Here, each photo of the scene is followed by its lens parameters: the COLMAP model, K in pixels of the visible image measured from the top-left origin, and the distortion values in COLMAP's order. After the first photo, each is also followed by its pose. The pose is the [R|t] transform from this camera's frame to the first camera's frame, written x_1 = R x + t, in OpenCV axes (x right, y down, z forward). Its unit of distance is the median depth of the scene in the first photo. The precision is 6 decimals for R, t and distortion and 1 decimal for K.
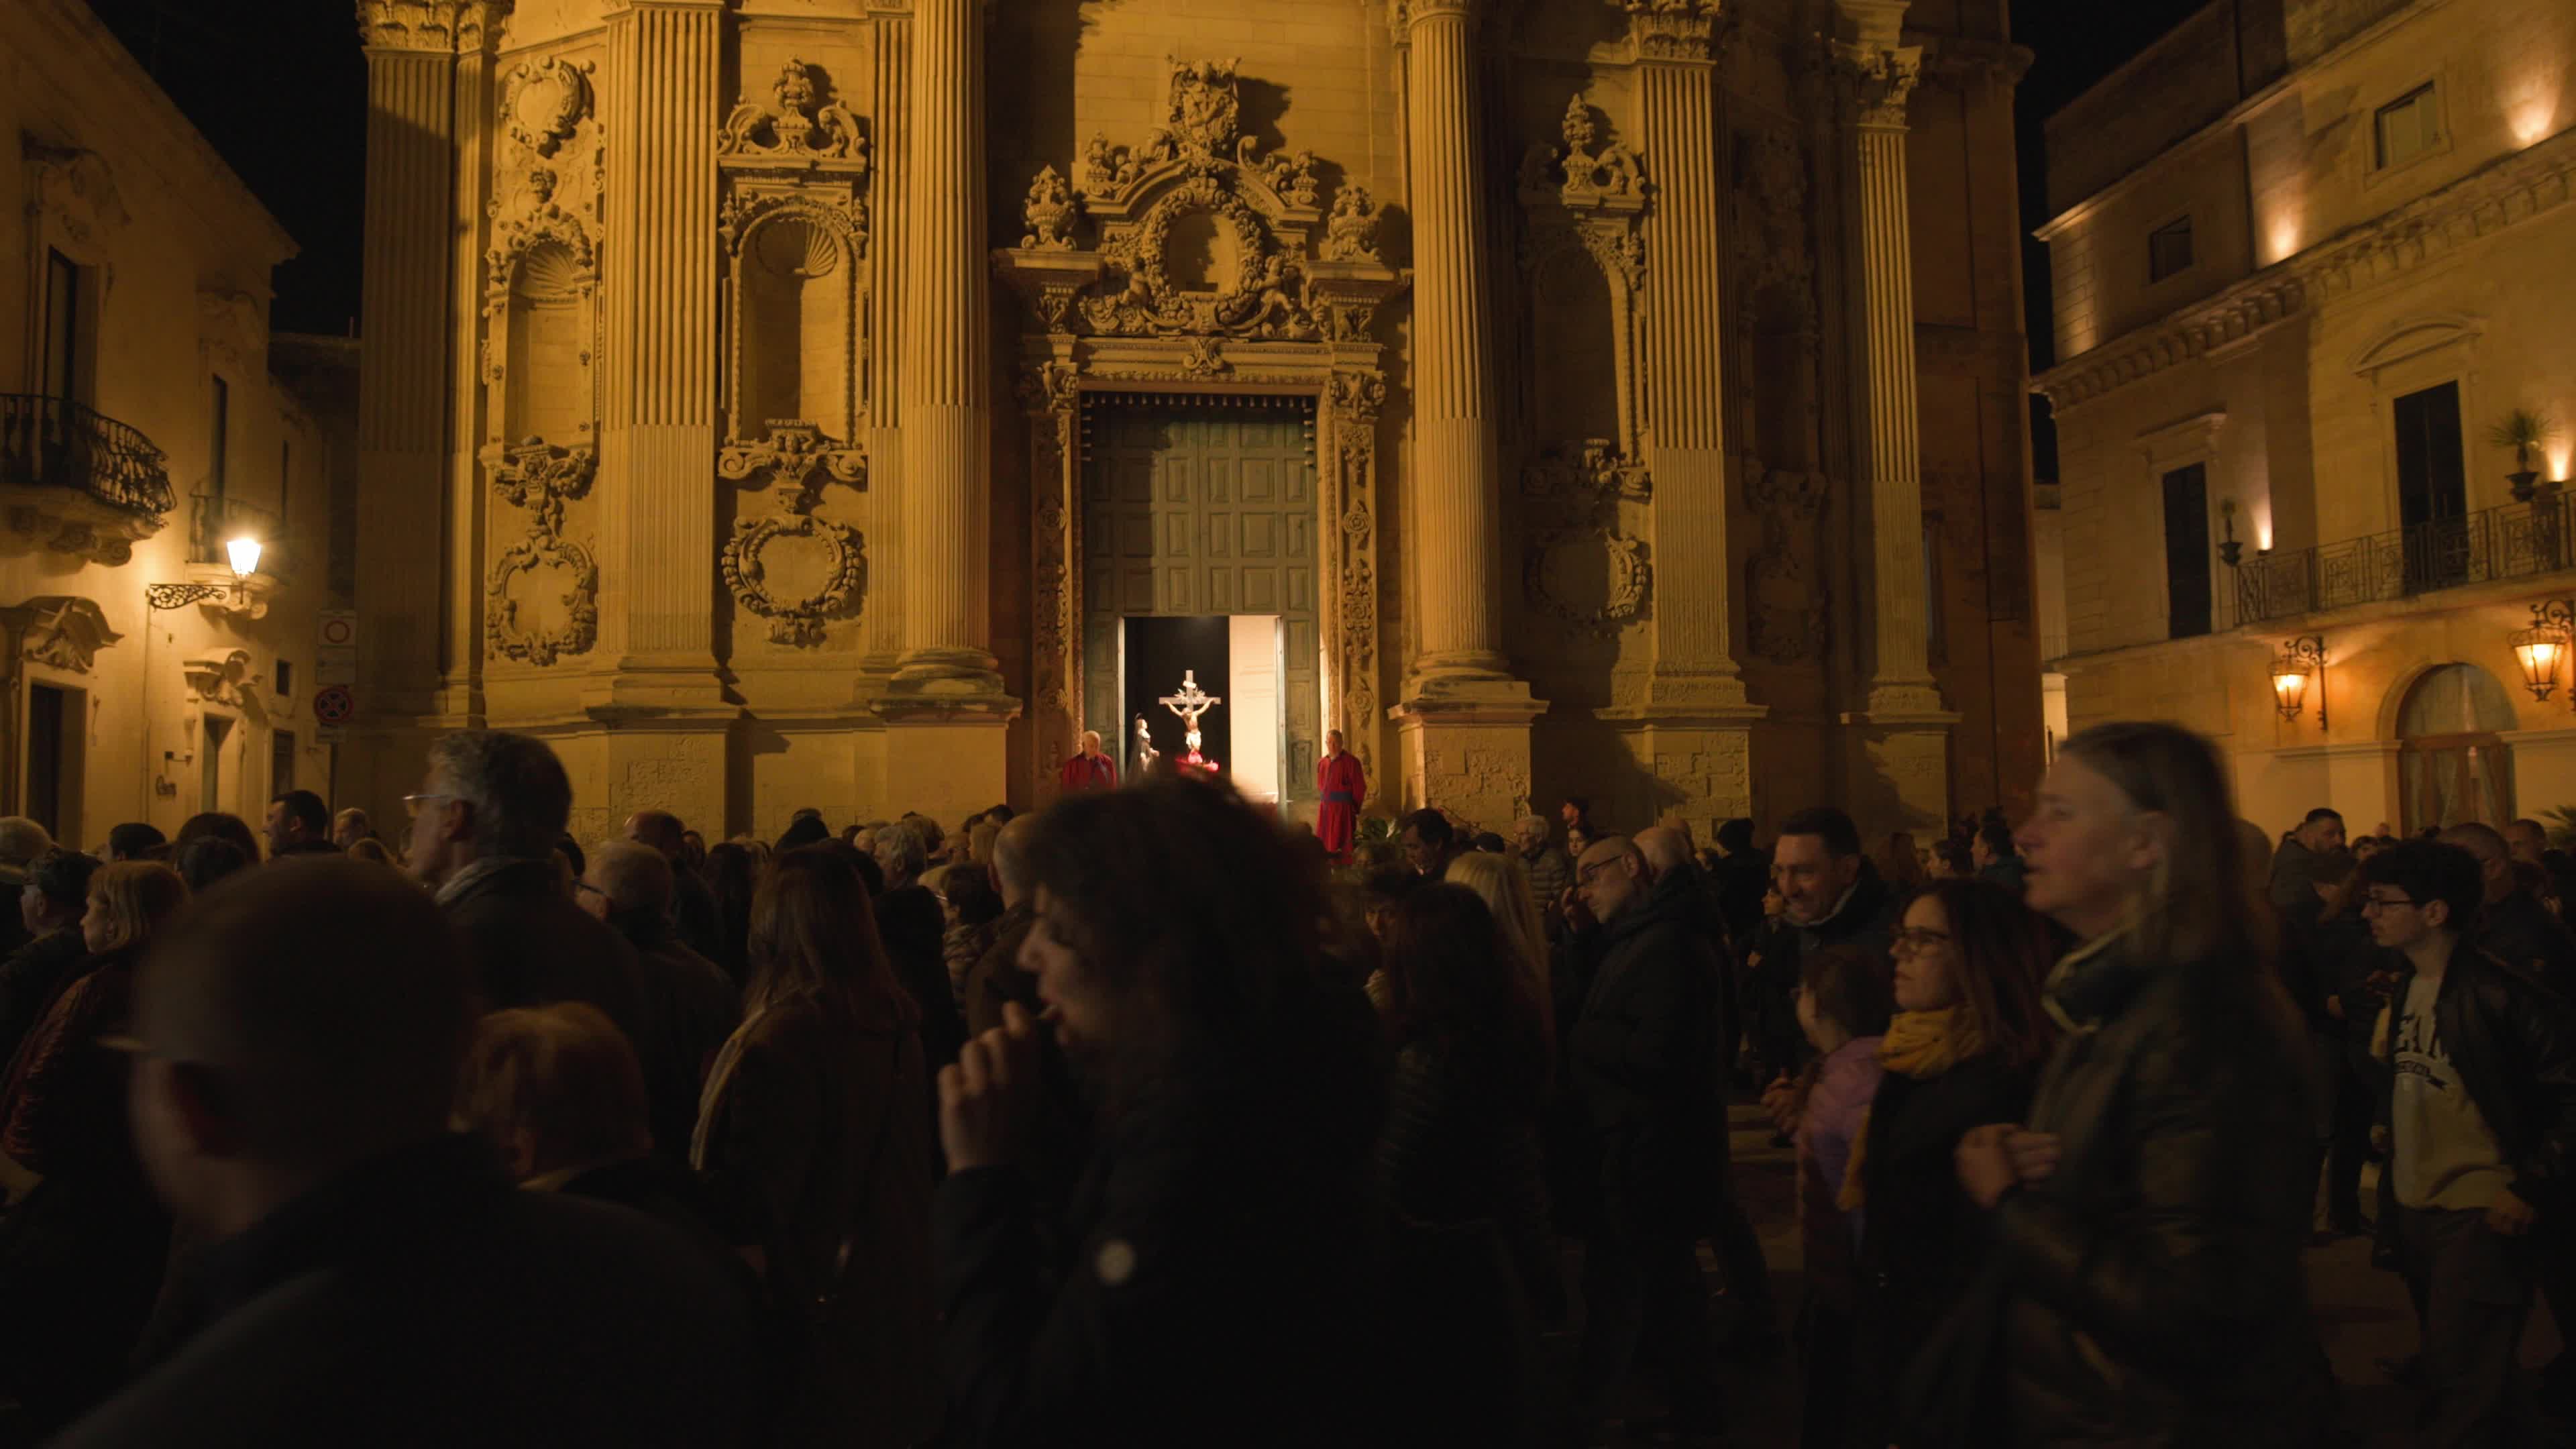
lens RADIAL K [[1616.1, 0, 1276.8], [0, 1616.1, 732.2], [0, 0, 1]] dist [-0.051556, 0.022519]
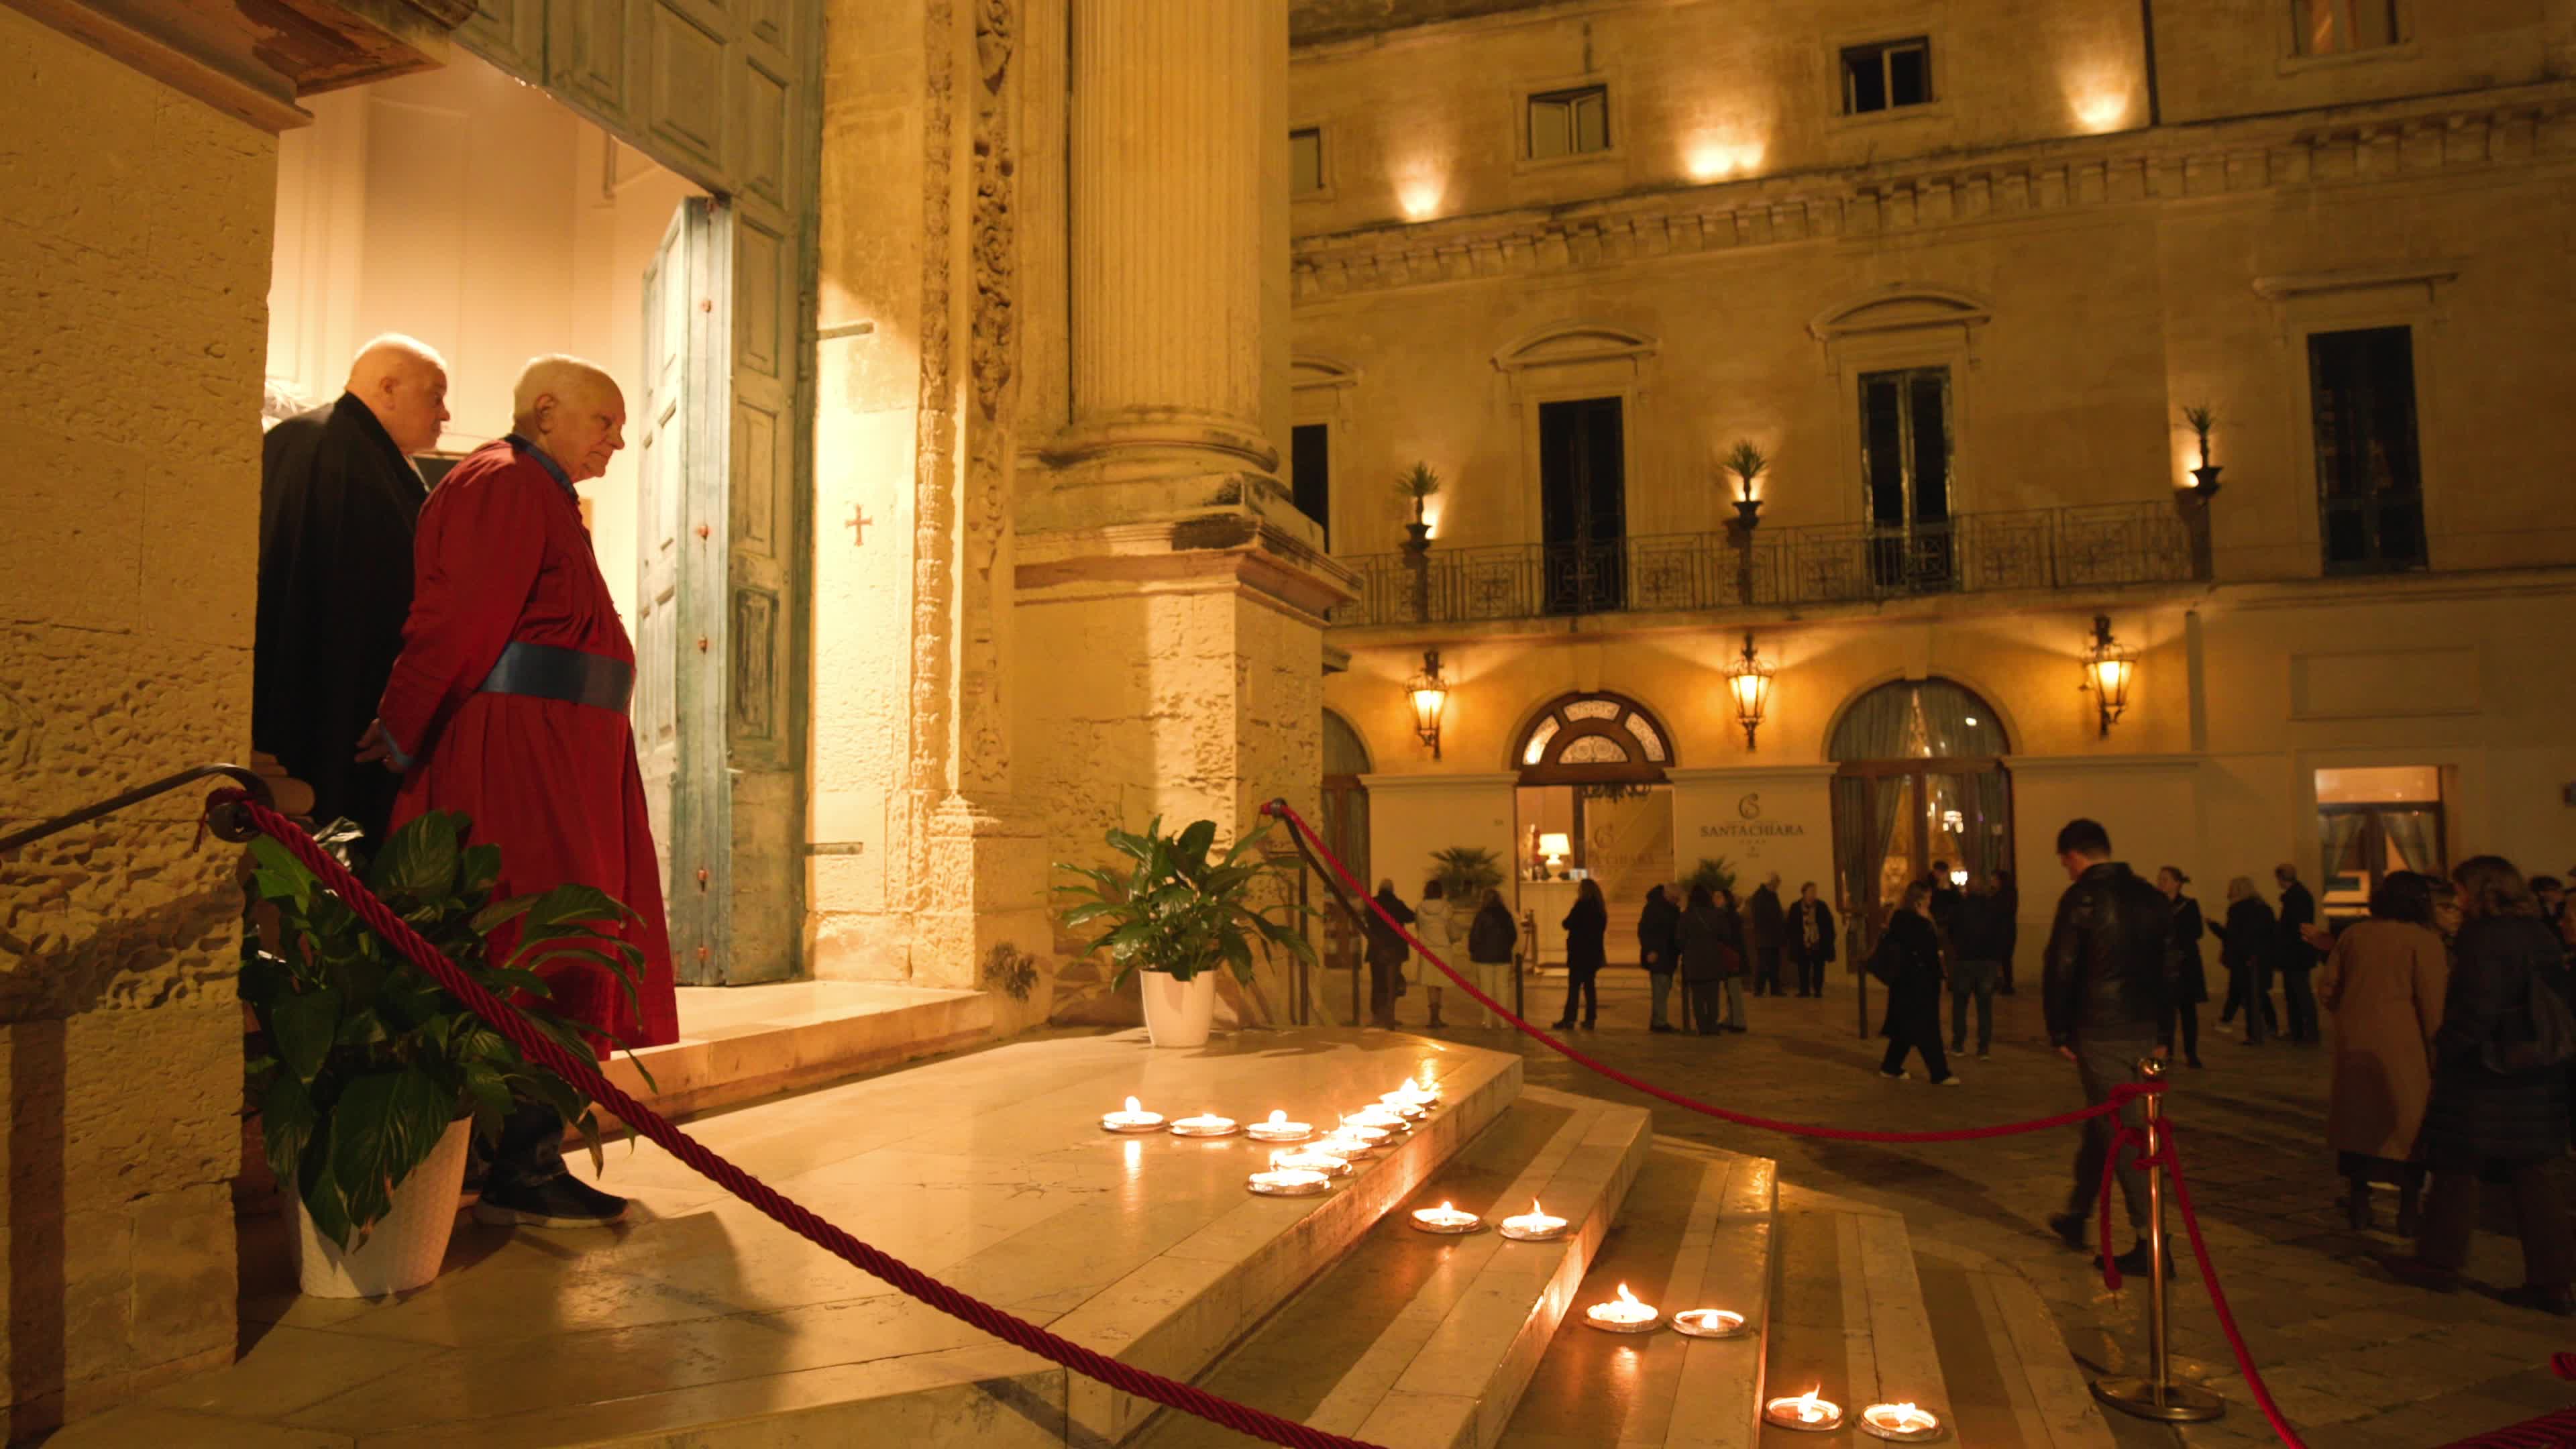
lens RADIAL K [[1617.0, 0, 1278.0], [0, 1617.0, 725.3], [0, 0, 1]] dist [-0.050517, 0.020651]
pose [[0.445351, 0.079722, 0.891800, -0.229647], [-0.047604, 0.996728, -0.065329, 0.050022], [-0.894090, -0.013359, 0.447689, 0.779554]]
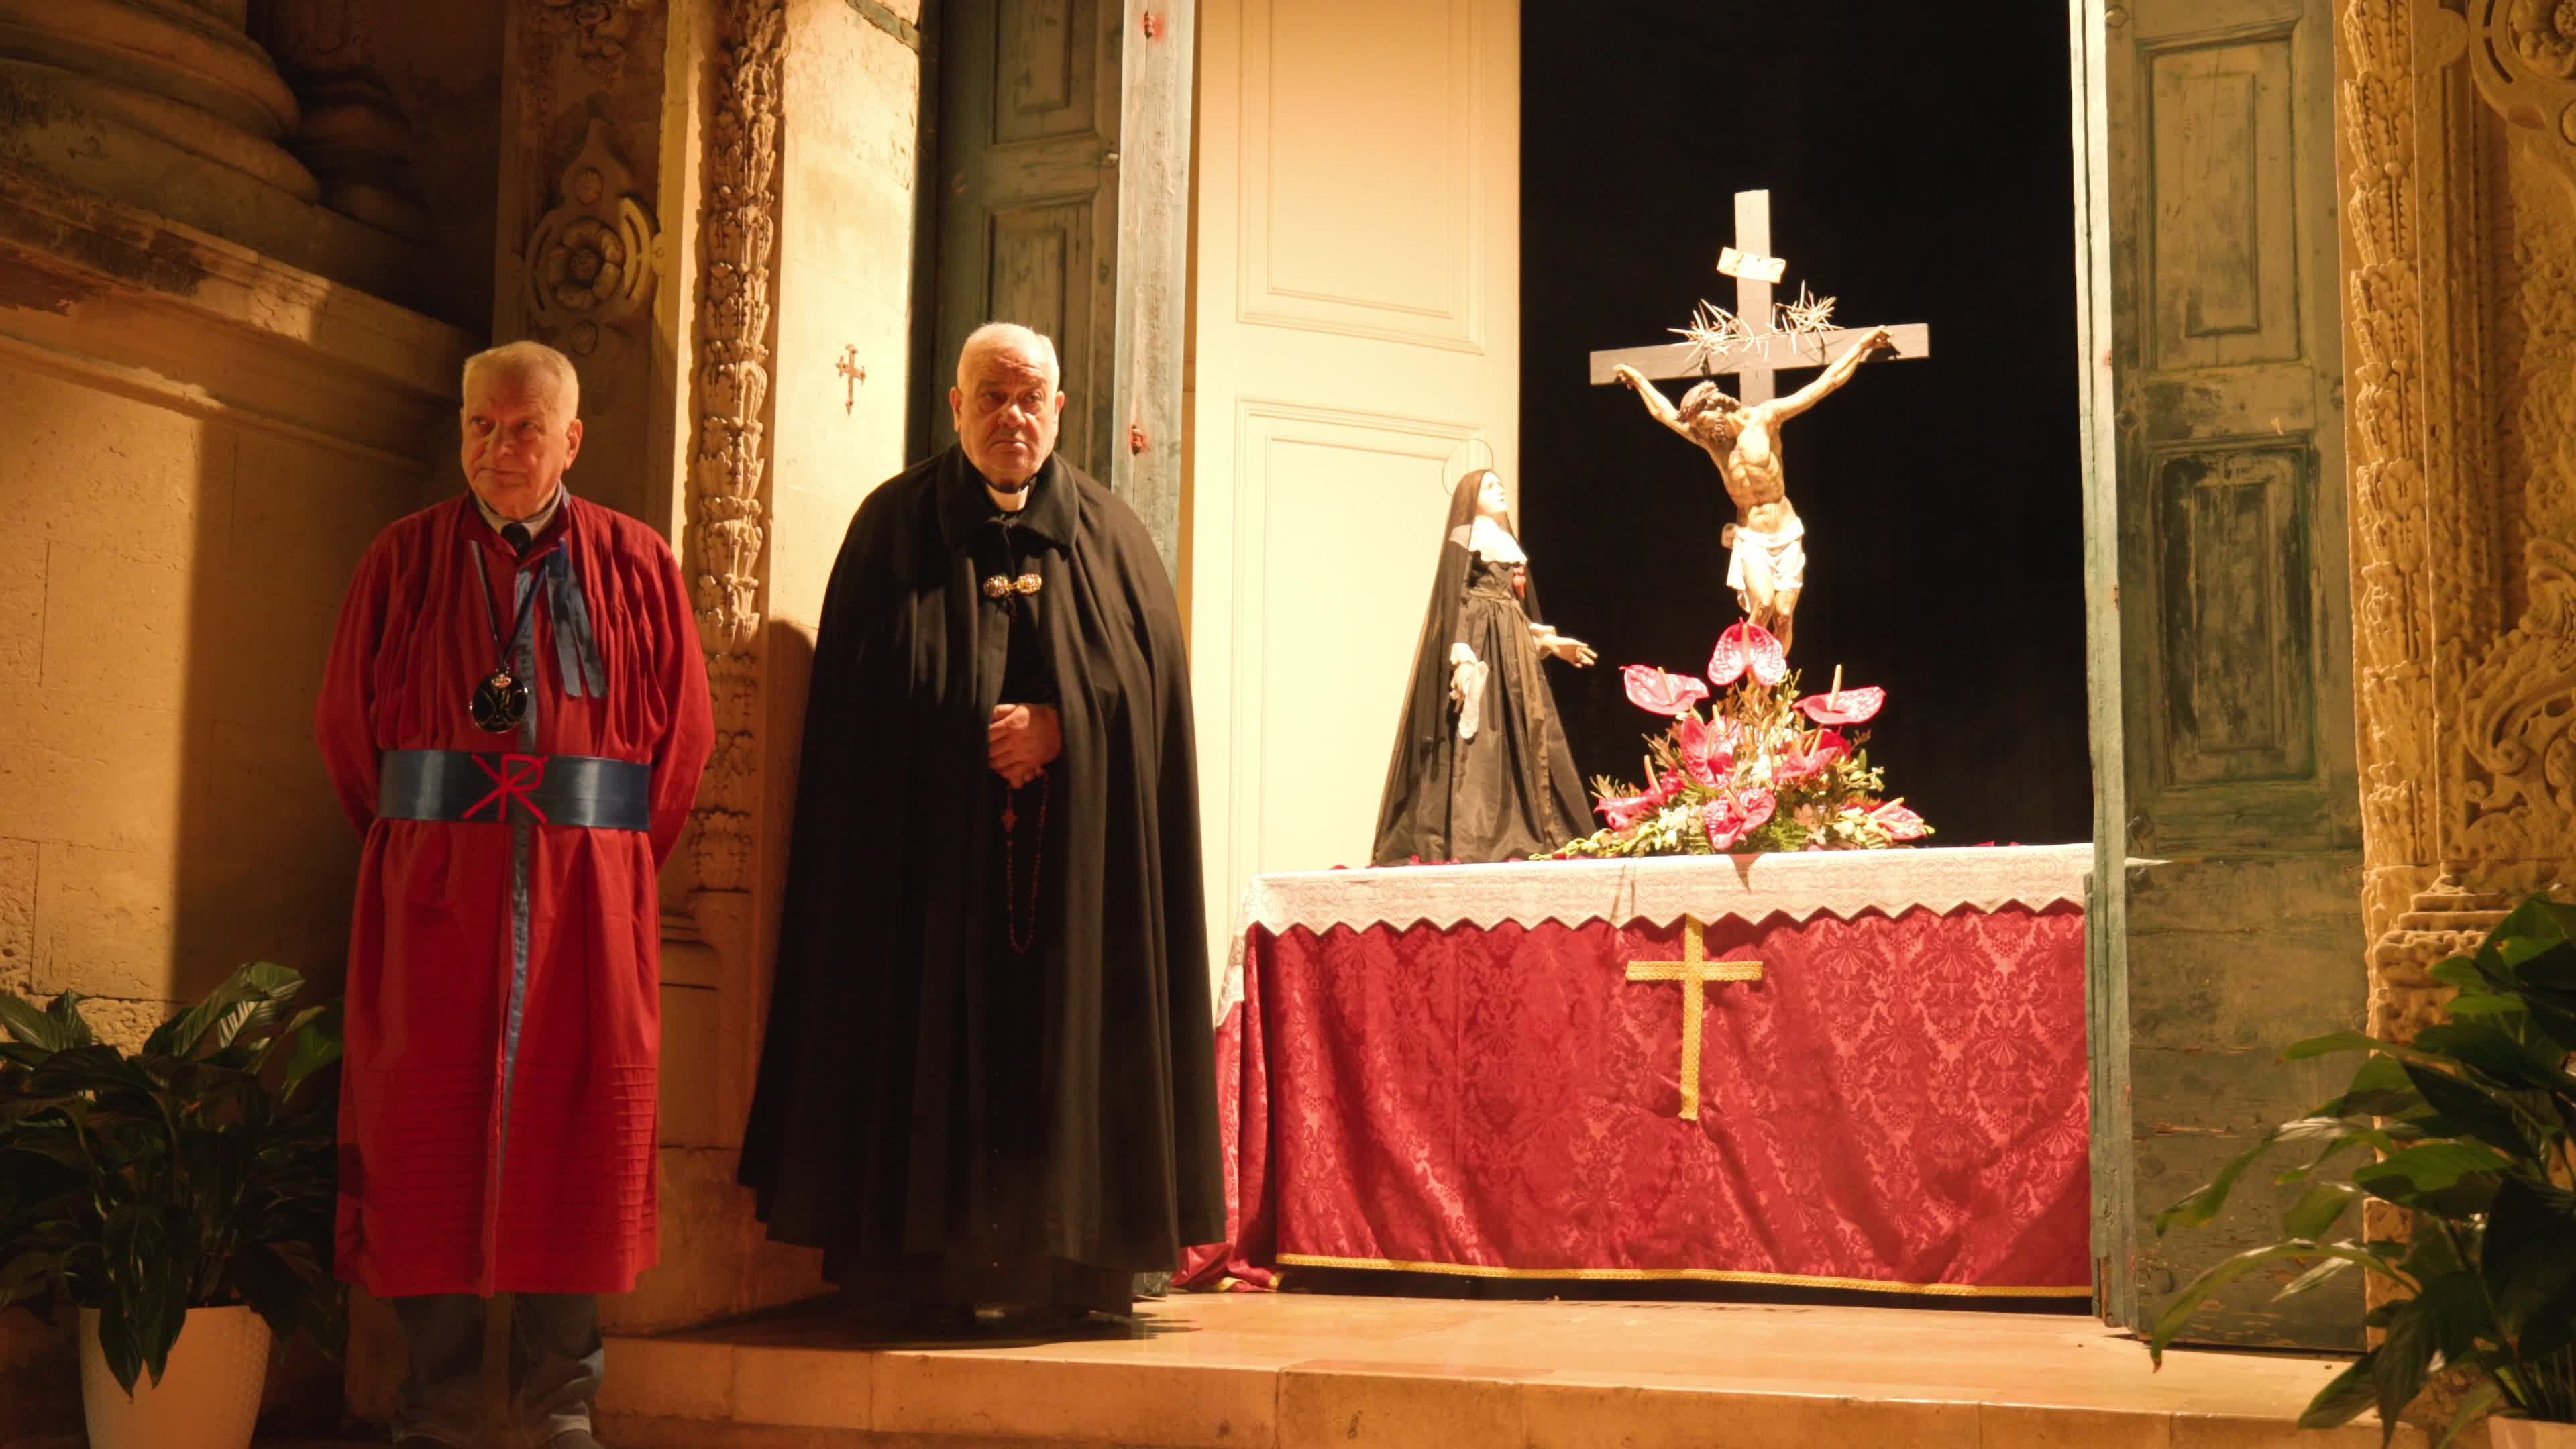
lens RADIAL K [[3053.7, 0, 1288.0], [0, 3053.7, 724.5], [0, 0, 1]] dist [0.009657, 0.004922]
pose [[0.838426, -0.047561, -0.542936, 0.092891], [0.006346, 0.996969, -0.077535, 0.051844], [0.544979, 0.061562, 0.836187, 0.747515]]
